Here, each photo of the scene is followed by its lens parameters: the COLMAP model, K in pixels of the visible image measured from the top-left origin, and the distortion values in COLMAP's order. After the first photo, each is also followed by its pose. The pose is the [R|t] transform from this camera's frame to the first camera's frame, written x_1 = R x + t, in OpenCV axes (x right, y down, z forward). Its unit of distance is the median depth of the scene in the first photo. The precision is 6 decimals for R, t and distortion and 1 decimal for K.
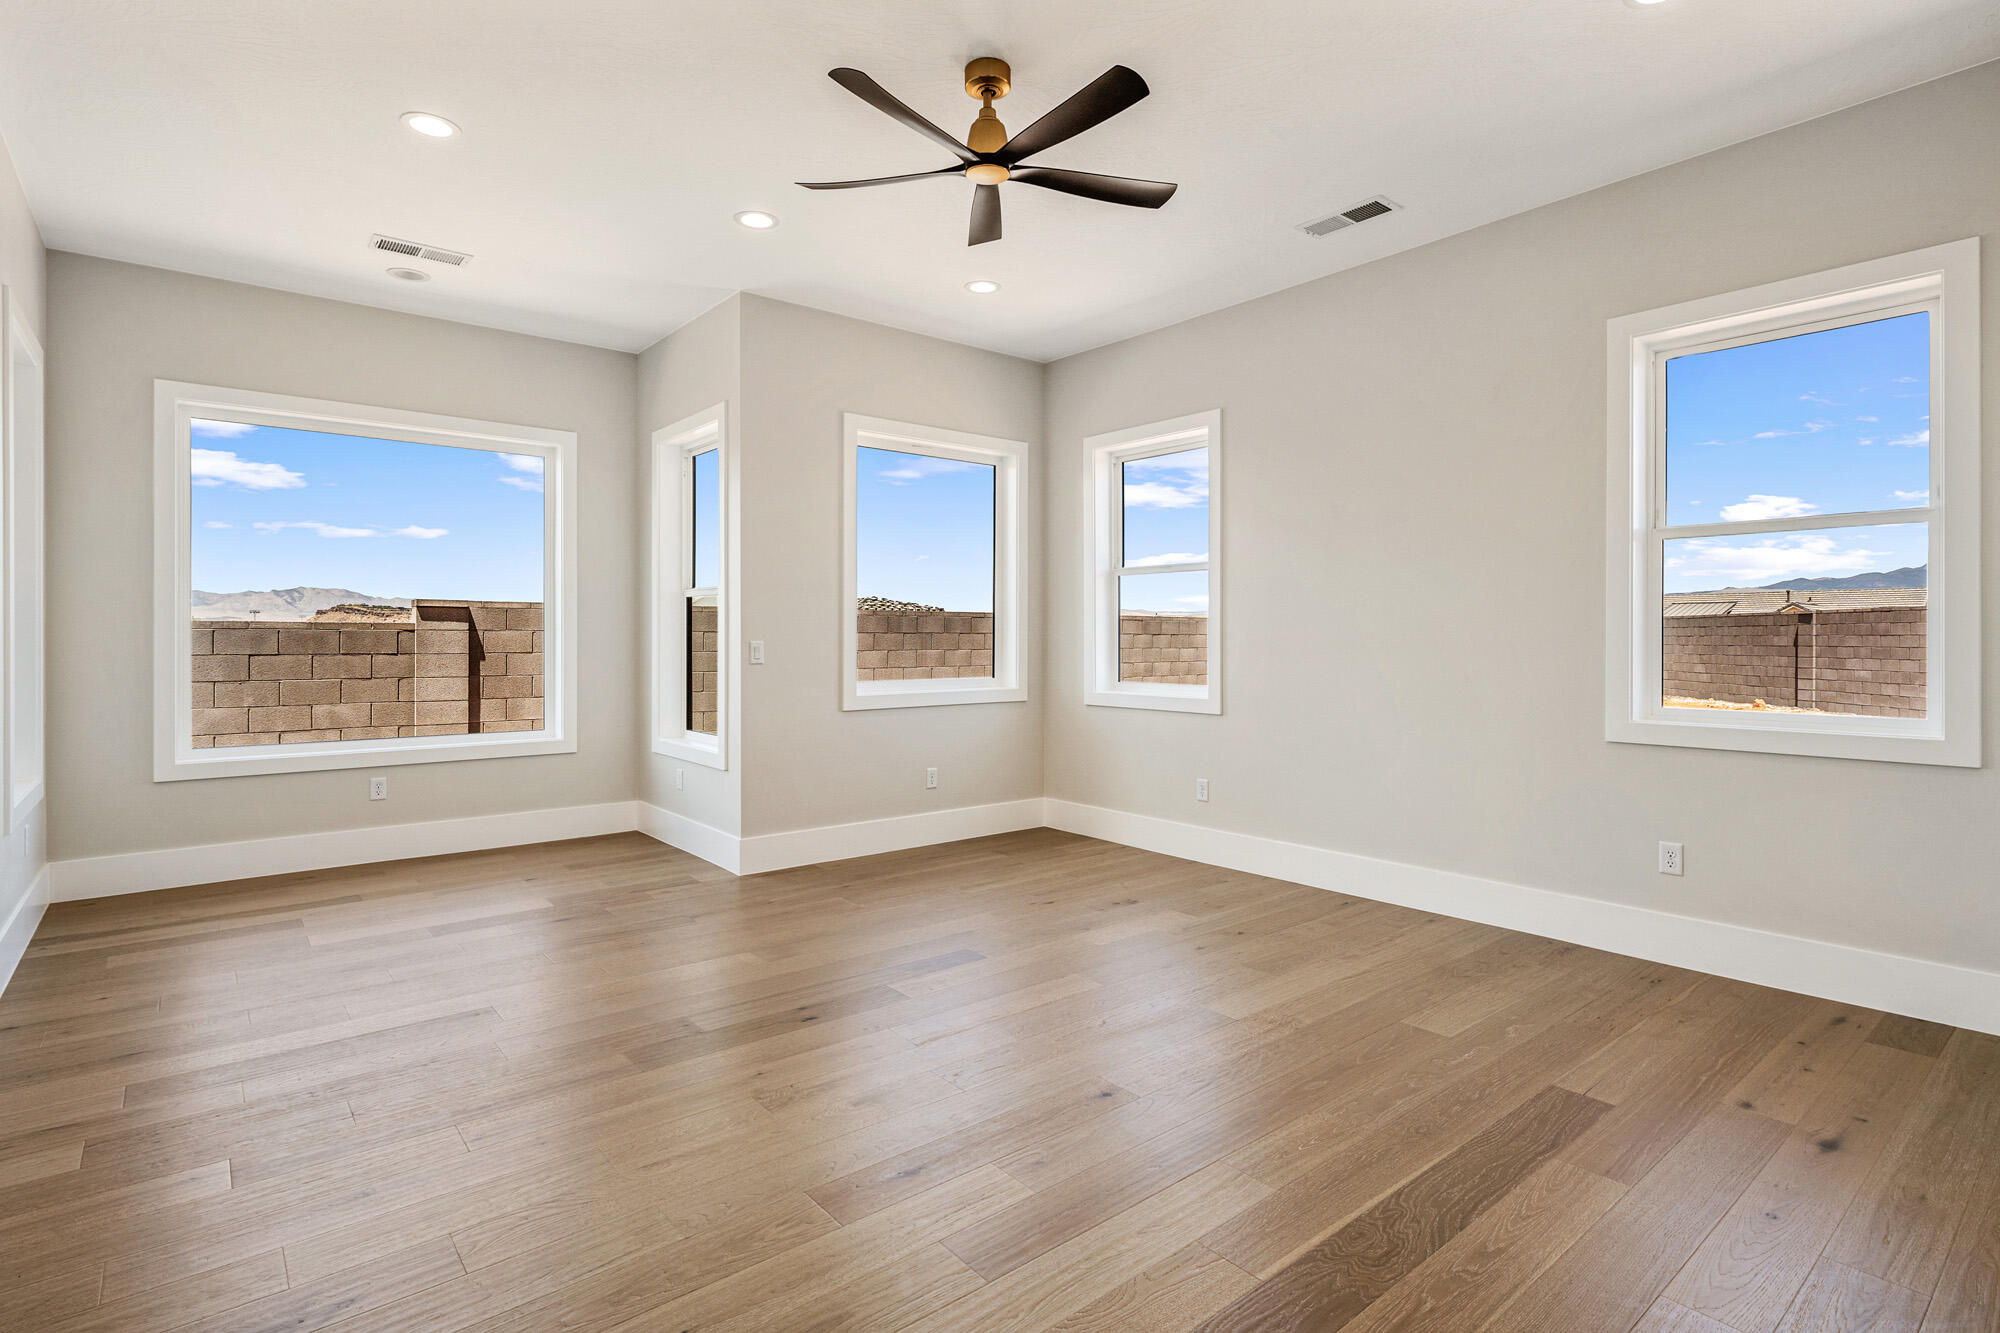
lens RADIAL K [[992.9, 0, 1004.9], [0, 992.9, 647.2], [0, 0, 1]] dist [0.001122, 0.000278]
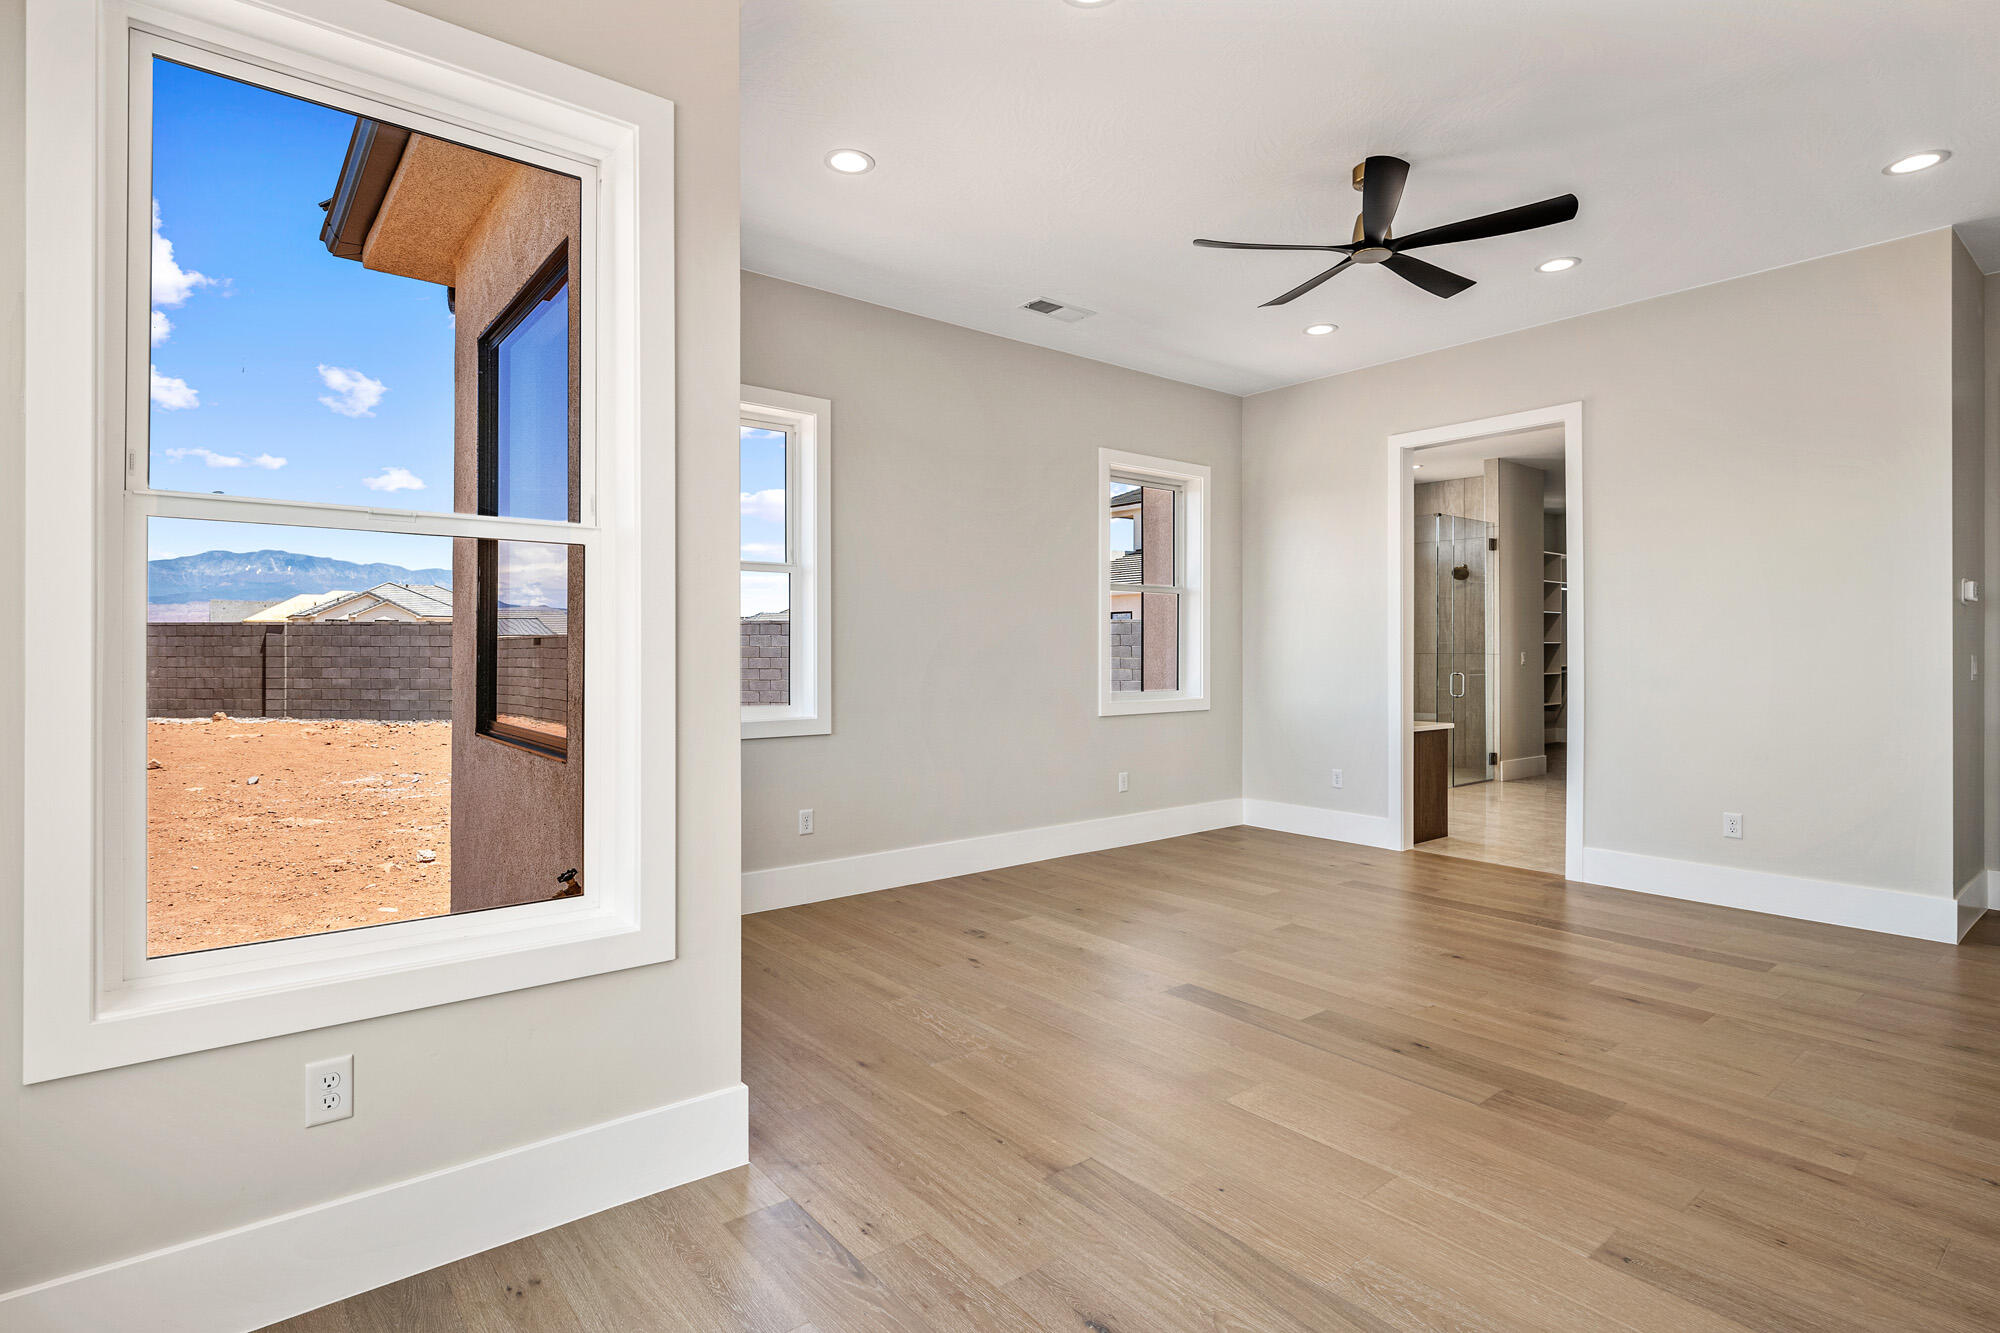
lens RADIAL K [[992.9, 0, 1004.9], [0, 992.9, 647.2], [0, 0, 1]] dist [0.001122, 0.000278]
pose [[0.011735, 0.001015, 0.999931, -0.220158], [0.008617, 0.999962, -0.001116, -0.003139], [-0.999894, 0.008630, 0.011725, 0.261304]]
